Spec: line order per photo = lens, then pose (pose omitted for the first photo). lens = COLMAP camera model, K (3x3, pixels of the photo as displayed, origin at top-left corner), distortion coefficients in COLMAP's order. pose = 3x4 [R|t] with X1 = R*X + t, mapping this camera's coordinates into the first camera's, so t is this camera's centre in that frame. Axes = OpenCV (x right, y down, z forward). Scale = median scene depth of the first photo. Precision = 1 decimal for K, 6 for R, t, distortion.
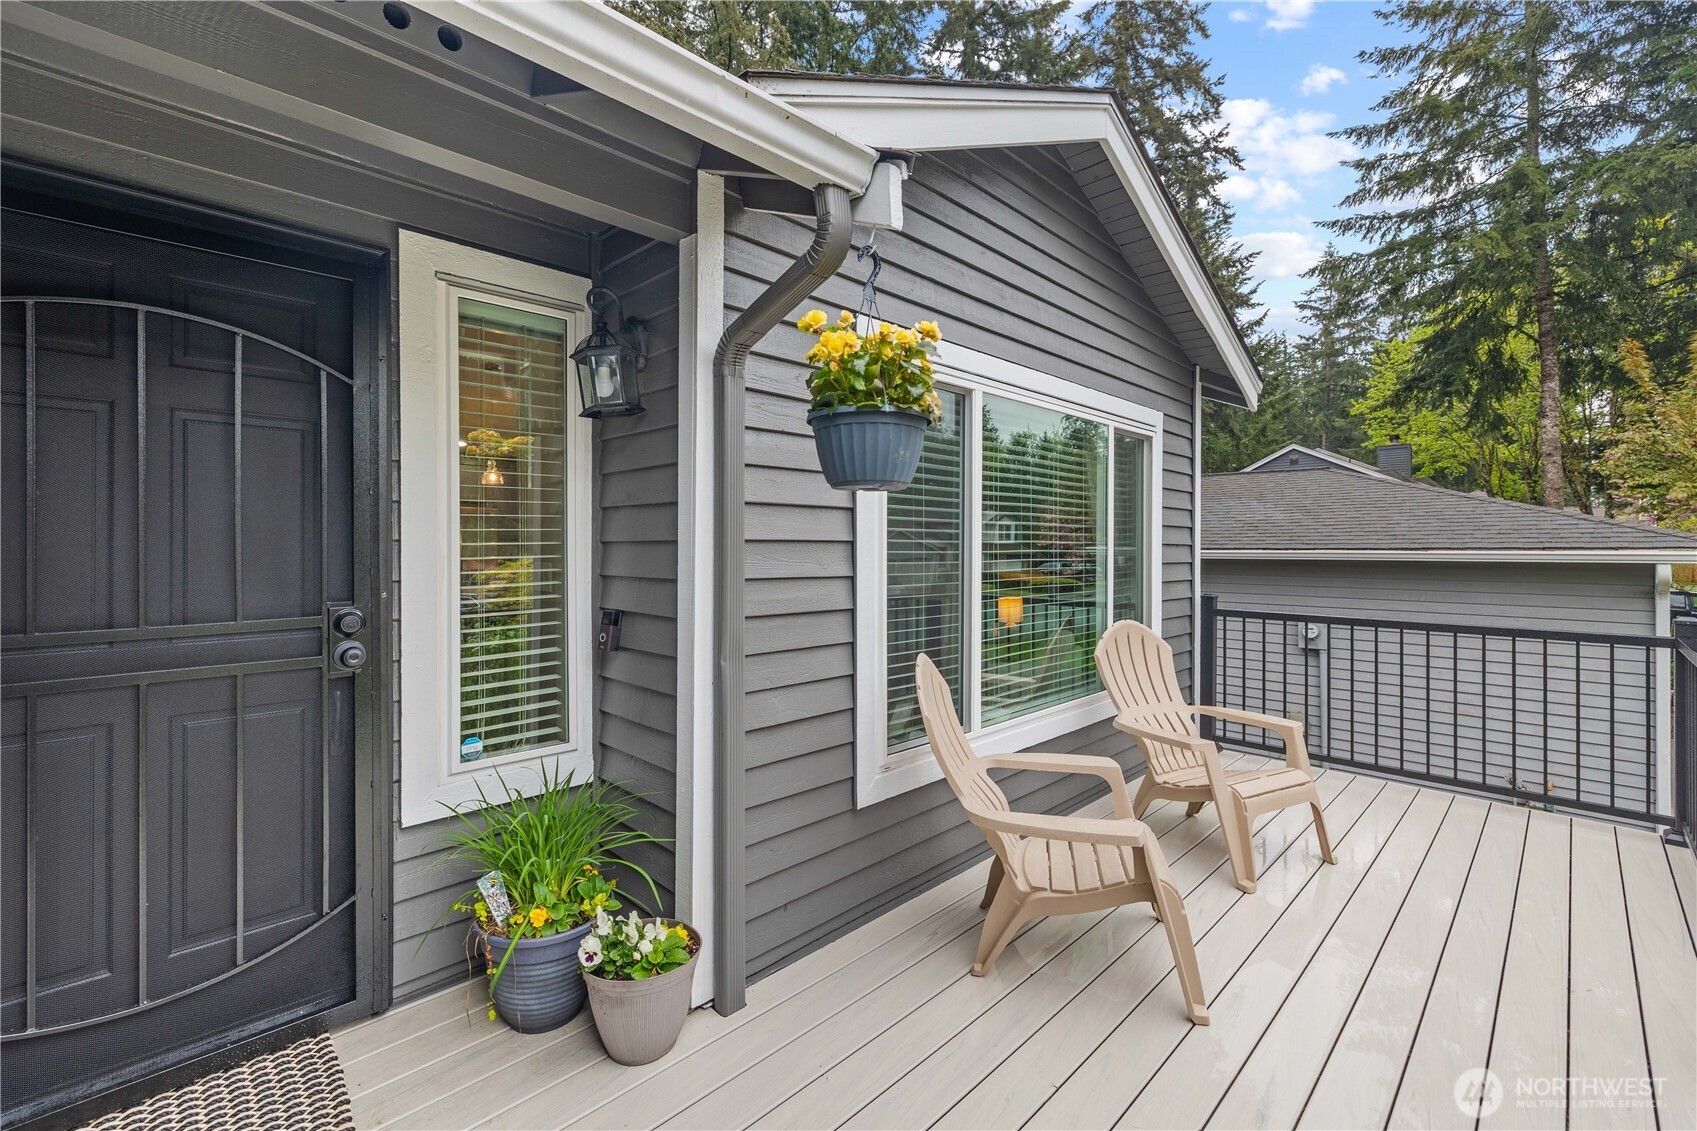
lens RADIAL K [[722.5, 0, 849.3], [0, 722.5, 553.8], [0, 0, 1]] dist [-0.000099, -0.000010]
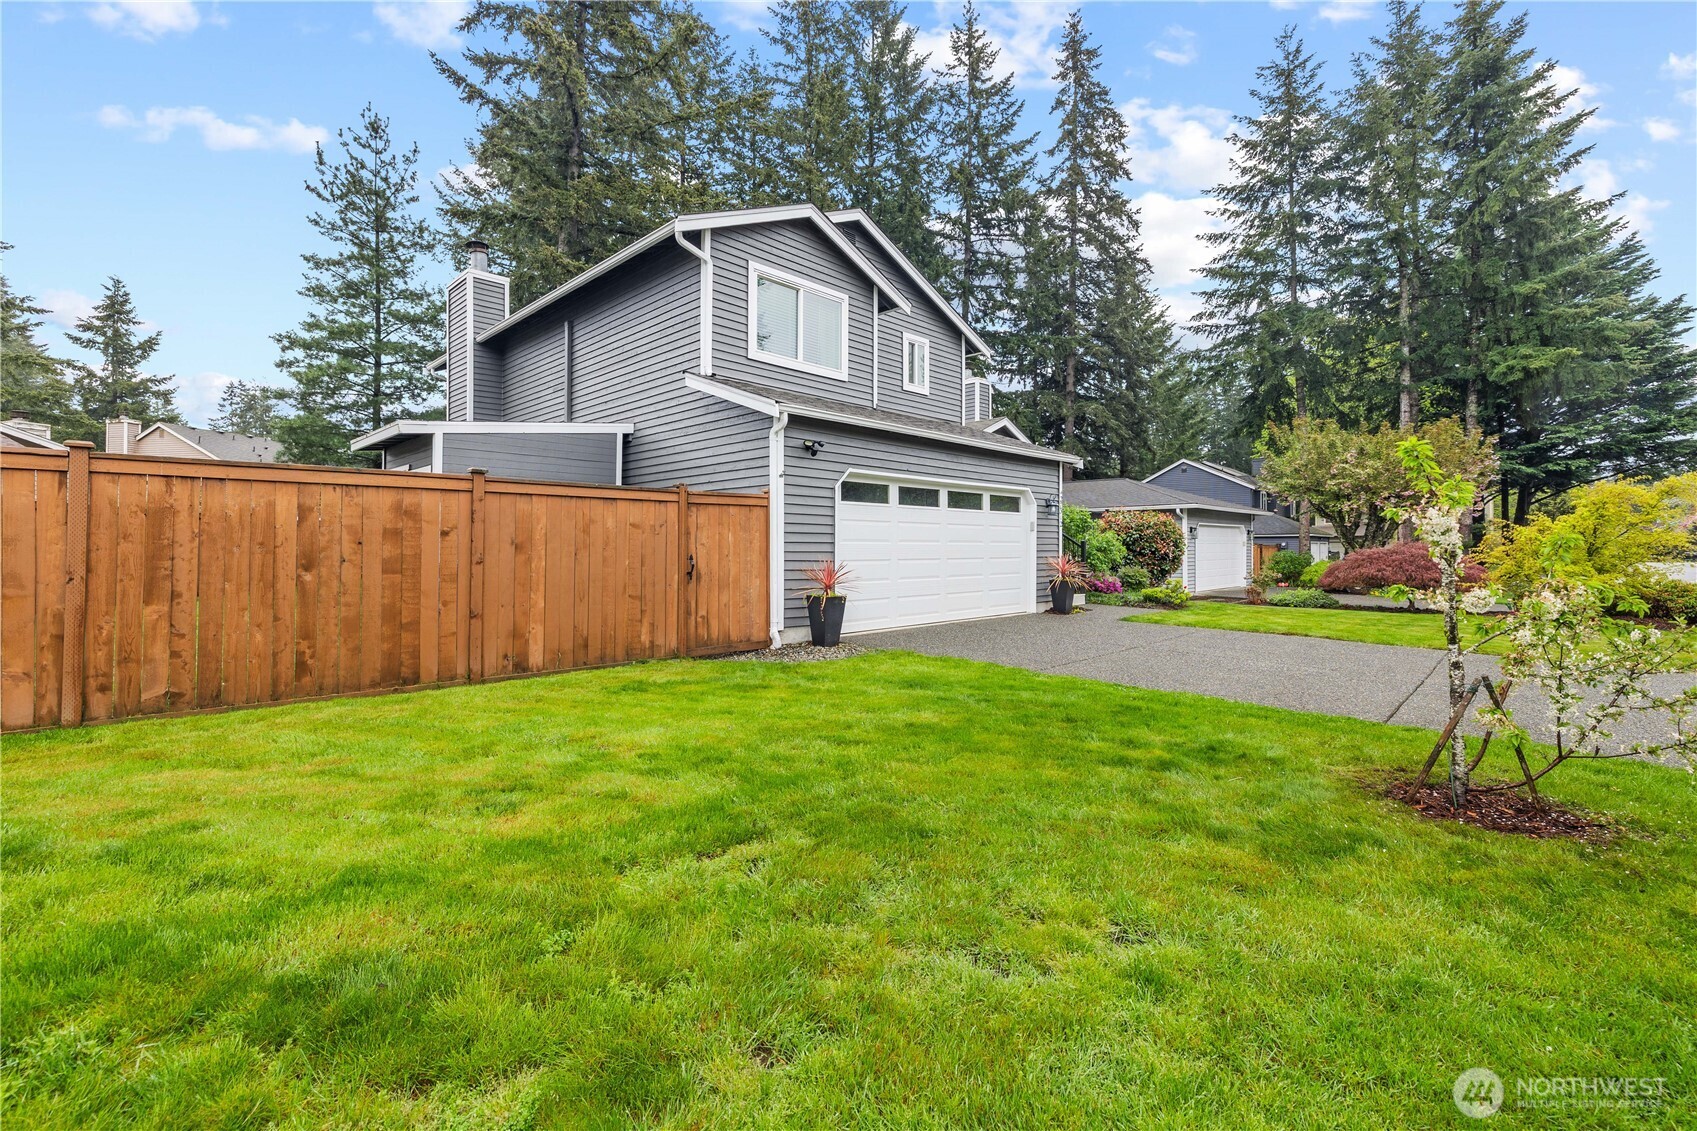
lens RADIAL K [[722.5, 0, 847.3], [0, 722.5, 556.3], [0, 0, 1]] dist [-0.000099, -0.000010]
pose [[0.999903, -0.001094, 0.013906, -0.102944], [0.001115, 0.999998, -0.001499, 0.050592], [-0.013905, 0.001514, 0.999902, -0.473316]]
